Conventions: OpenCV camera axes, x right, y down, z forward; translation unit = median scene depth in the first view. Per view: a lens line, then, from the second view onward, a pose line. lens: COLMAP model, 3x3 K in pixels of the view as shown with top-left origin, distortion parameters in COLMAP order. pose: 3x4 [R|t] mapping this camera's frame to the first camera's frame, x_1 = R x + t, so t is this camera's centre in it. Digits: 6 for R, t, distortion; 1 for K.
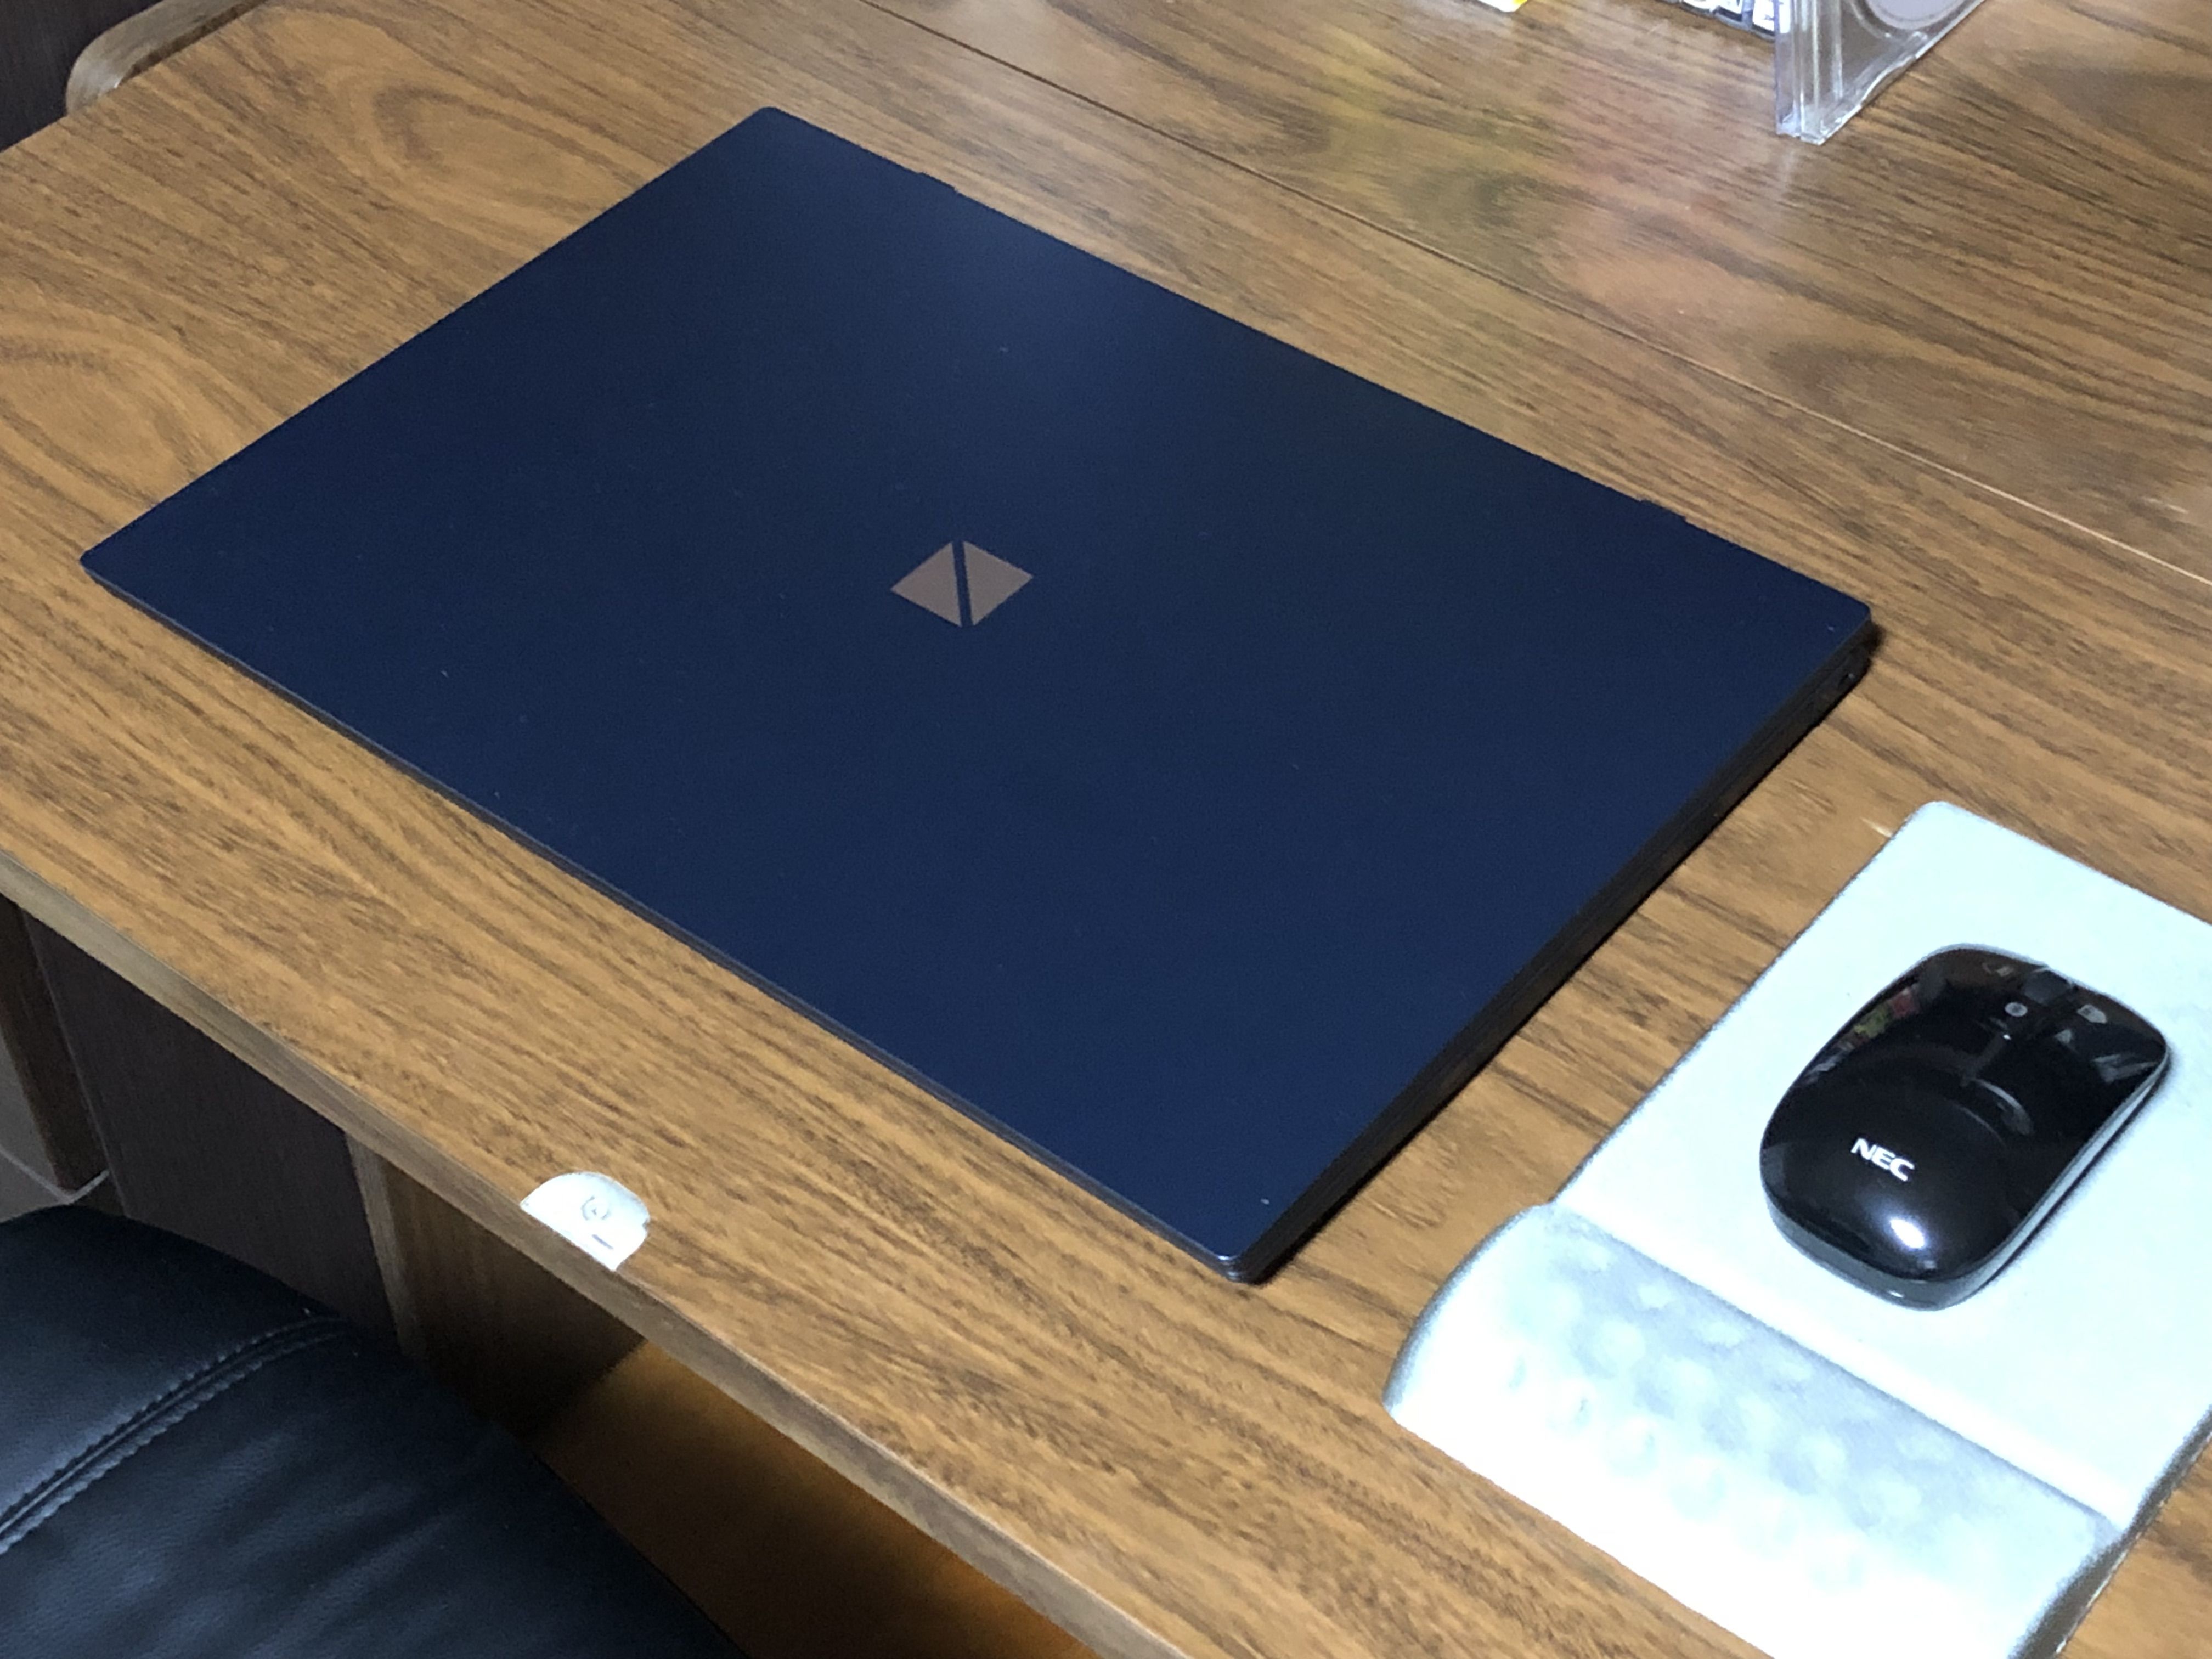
lens RADIAL K [[3556.1, 0, 1096.6], [0, 3556.1, 826.1], [0, 0, 1]] dist [0.250608, -1.115779]
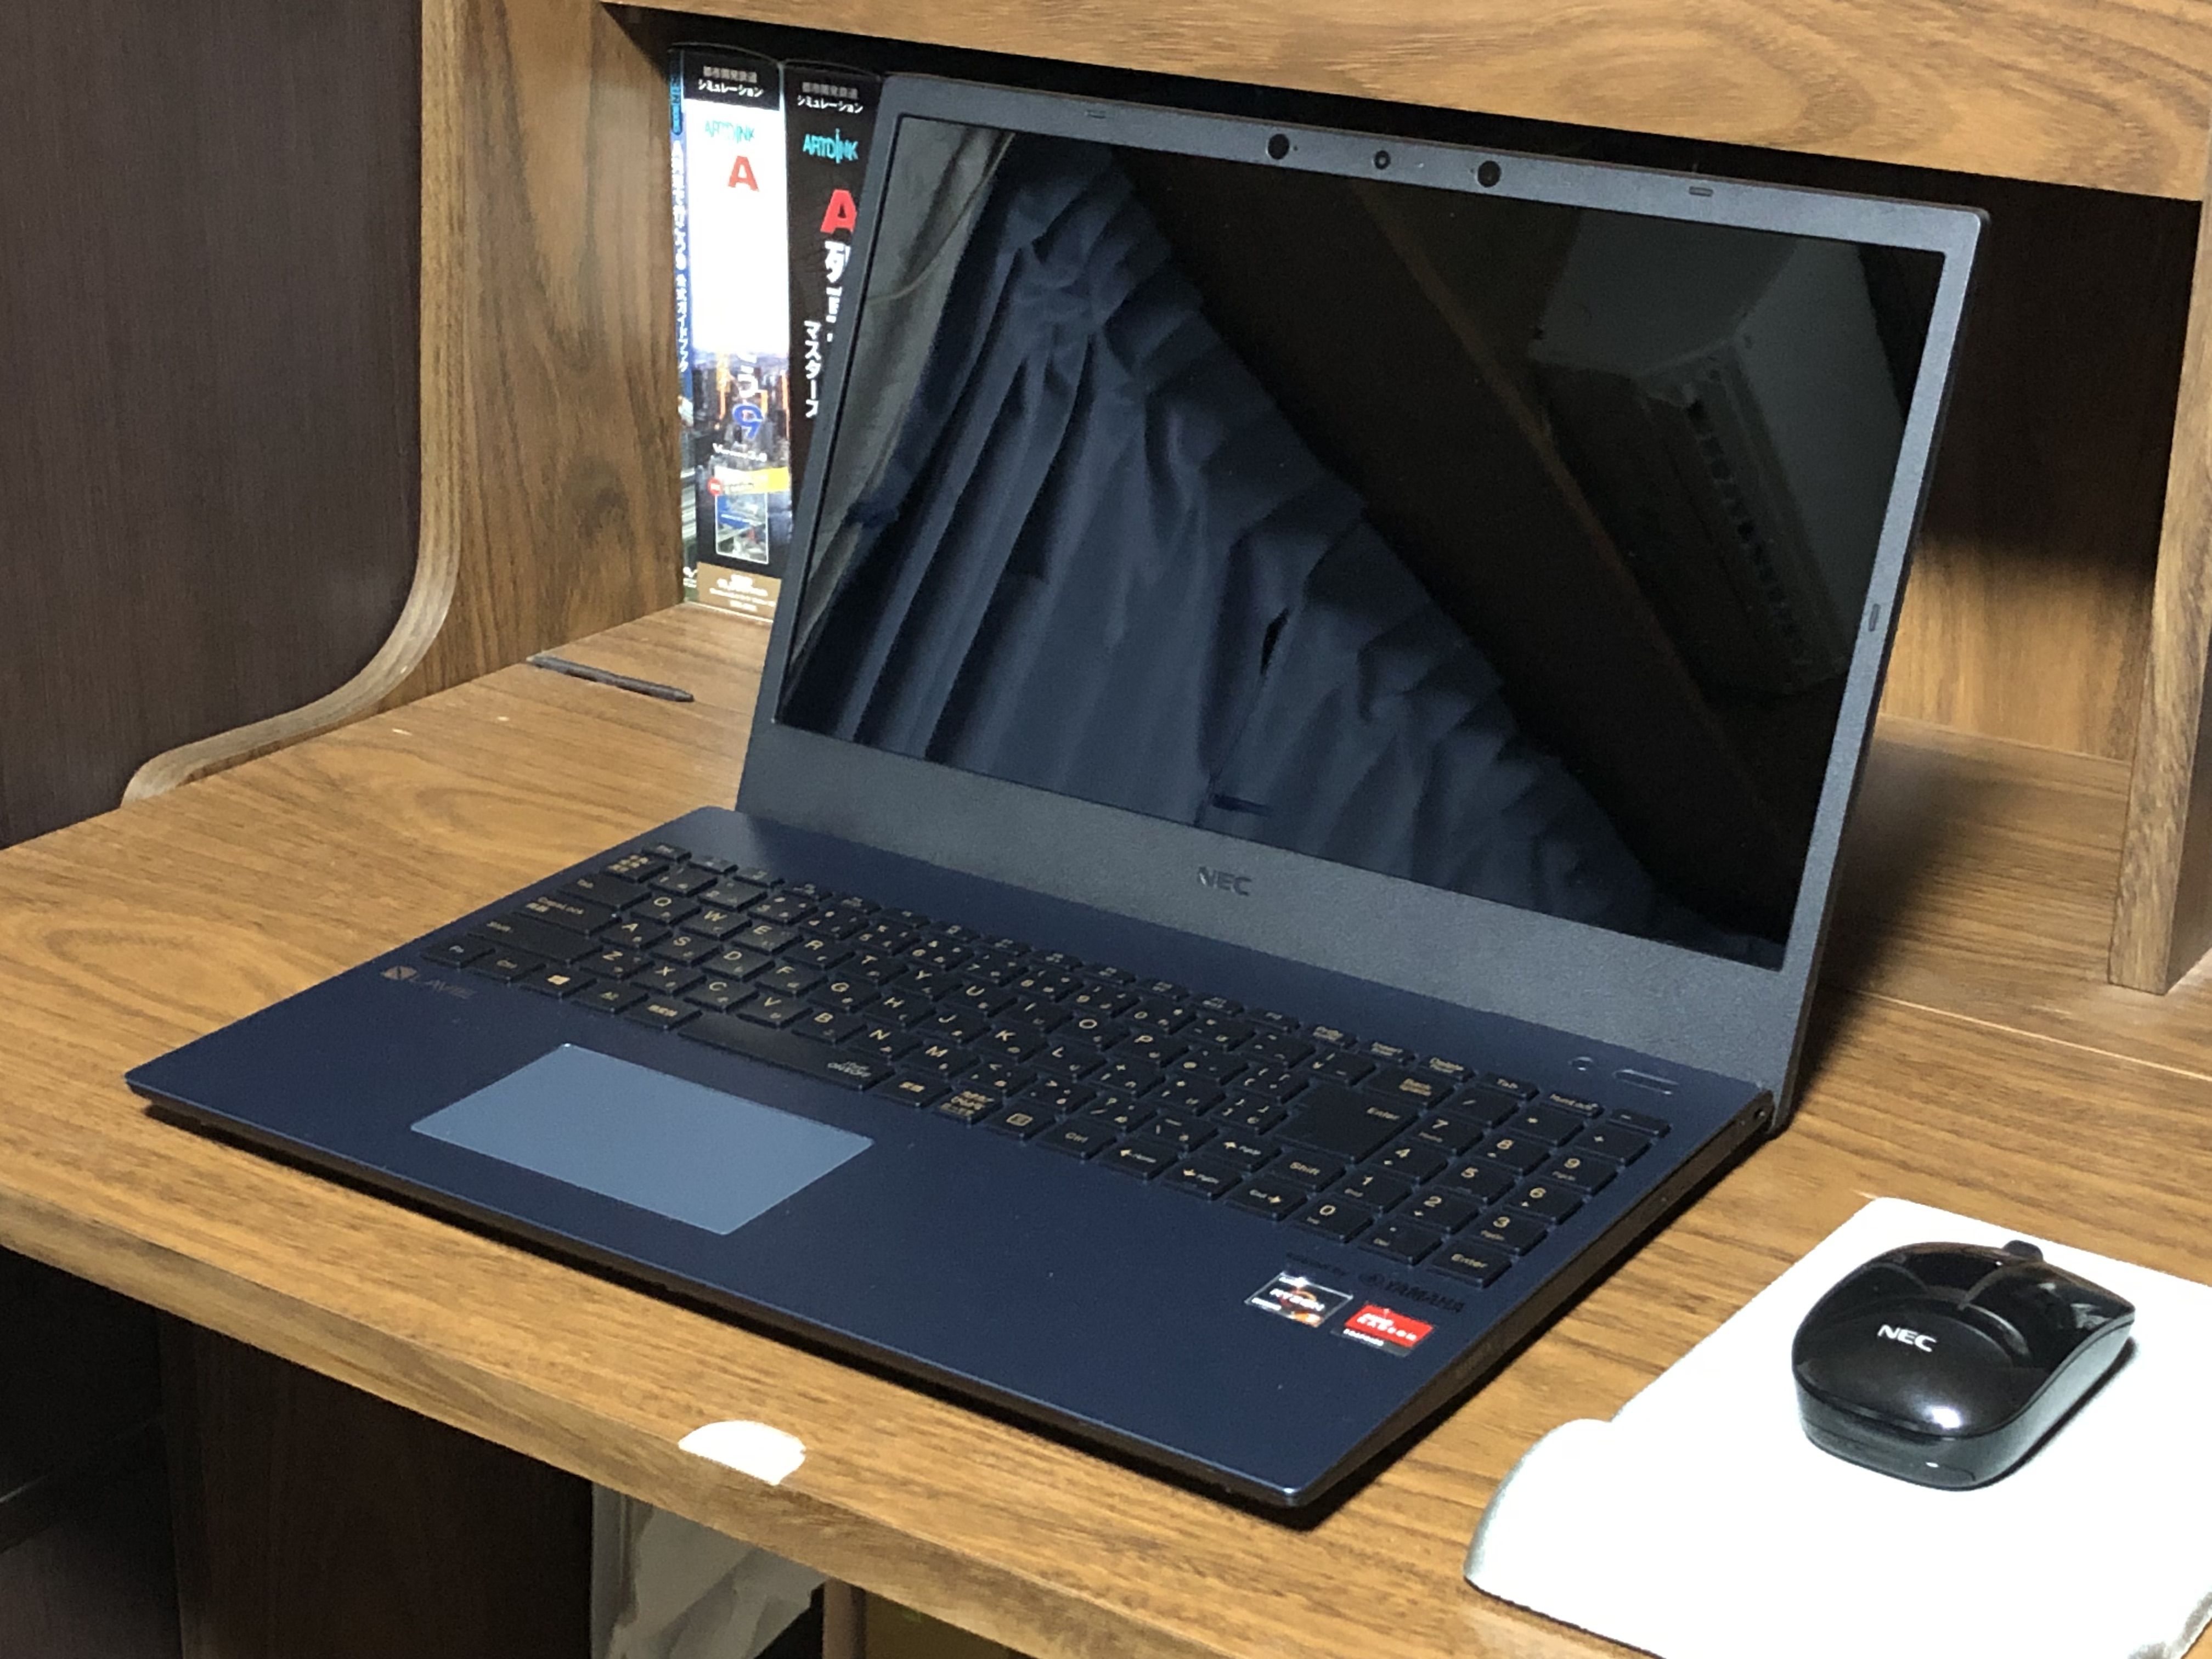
lens RADIAL K [[3581.4, 0, 1116.7], [0, 3581.4, 832.7], [0, 0, 1]] dist [0.229671, -1.081103]
pose [[0.993715, 0.009601, 0.111531, -0.143363], [0.036217, 0.915158, -0.401464, 0.347702], [-0.105923, 0.402980, 0.909059, -0.043041]]
